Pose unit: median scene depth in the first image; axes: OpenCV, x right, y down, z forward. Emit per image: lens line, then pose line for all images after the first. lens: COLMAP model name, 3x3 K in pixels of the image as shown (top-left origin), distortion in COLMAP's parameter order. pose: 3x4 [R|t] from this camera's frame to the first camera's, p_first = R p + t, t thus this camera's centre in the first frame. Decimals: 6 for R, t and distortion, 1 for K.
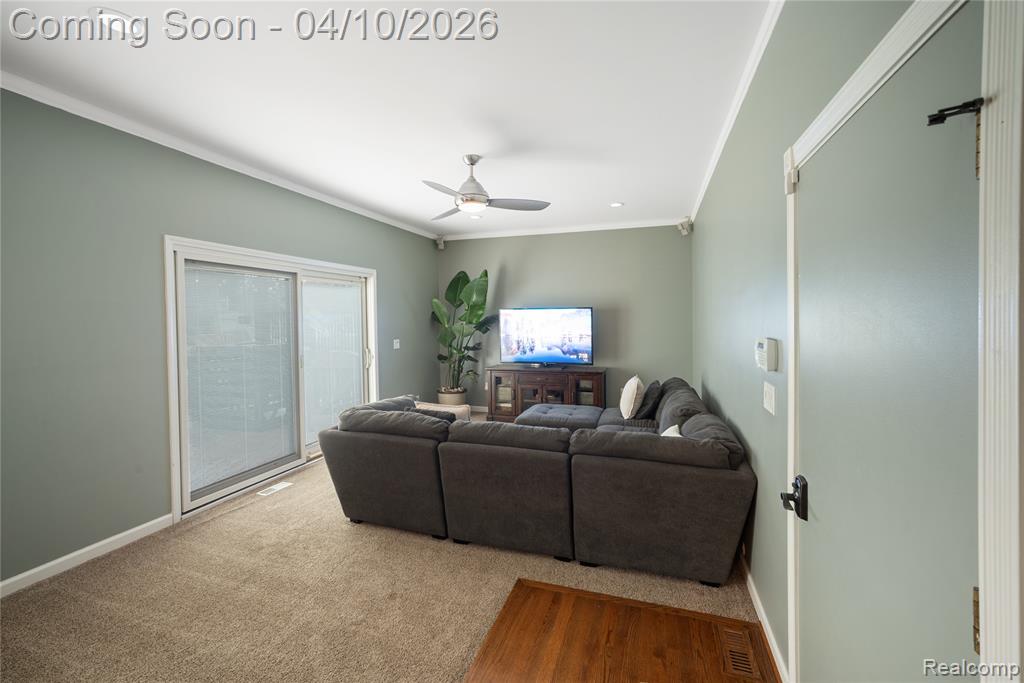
lens RADIAL K [[433.1, 0, 512.1], [0, 433.1, 326.1], [0, 0, 1]] dist [-0.002014, -0.000051]
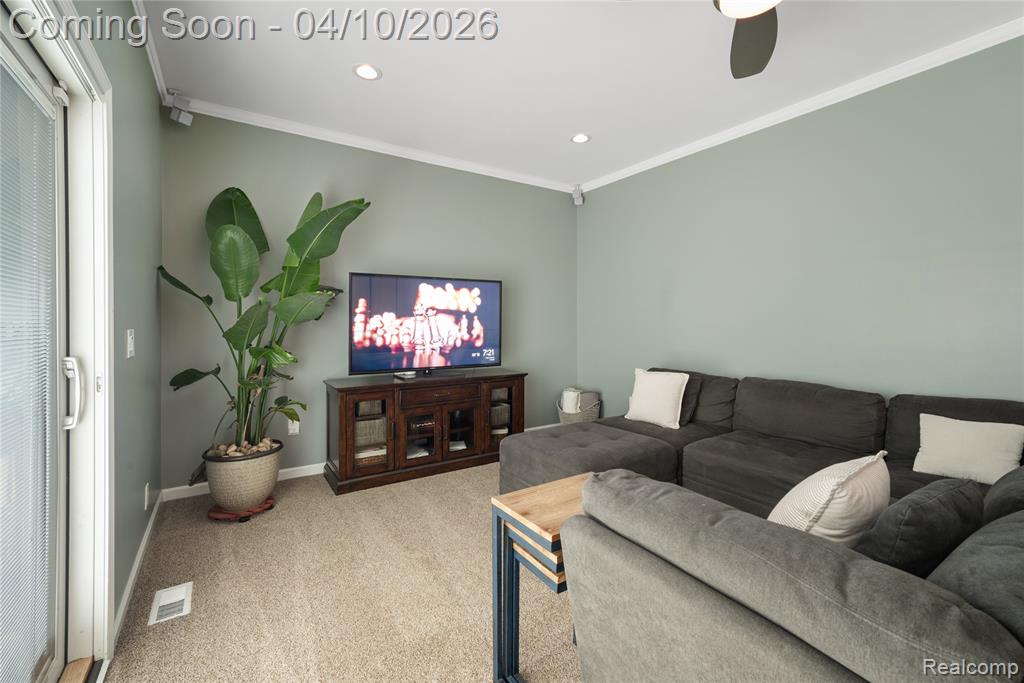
lens RADIAL K [[433.1, 0, 512.1], [0, 433.1, 326.1], [0, 0, 1]] dist [-0.002014, -0.000051]
pose [[0.617799, 0.002184, 0.786333, -0.329016], [0.015333, 0.999773, -0.014824, 0.036707], [-0.786187, 0.021215, 0.617625, 0.537148]]
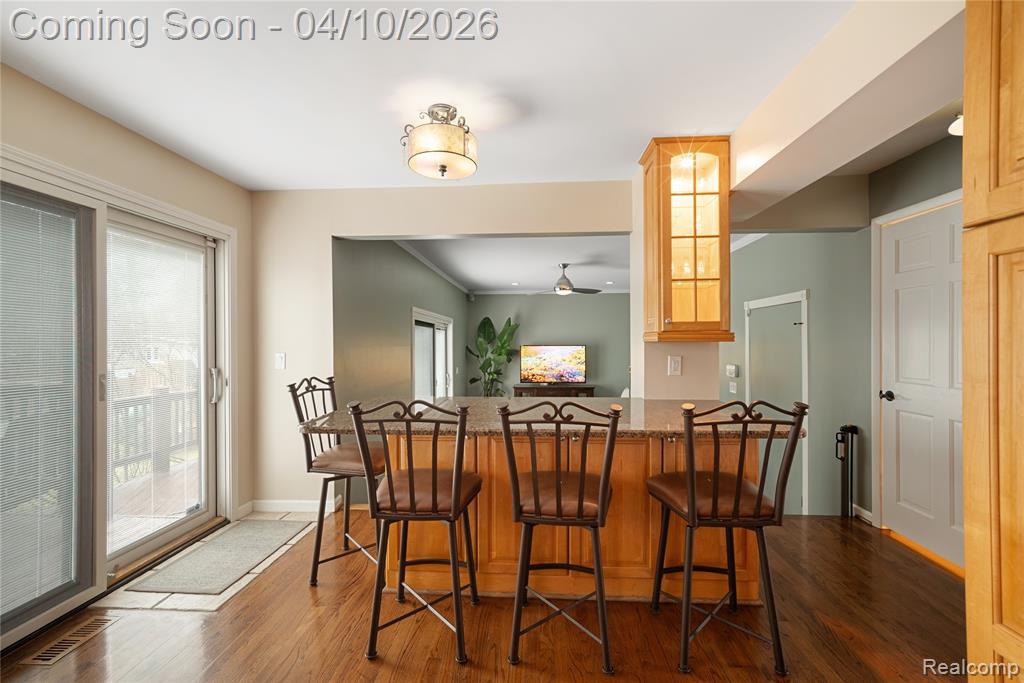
lens RADIAL K [[426.3, 0, 511.6], [0, 426.3, 347.4], [0, 0, 1]] dist [-0.002718, -0.000045]
pose [[0.968648, 0.003386, 0.248415, -0.417851], [0.000367, 0.999886, -0.015062, -0.011972], [-0.248438, 0.014681, 0.968537, -0.364066]]
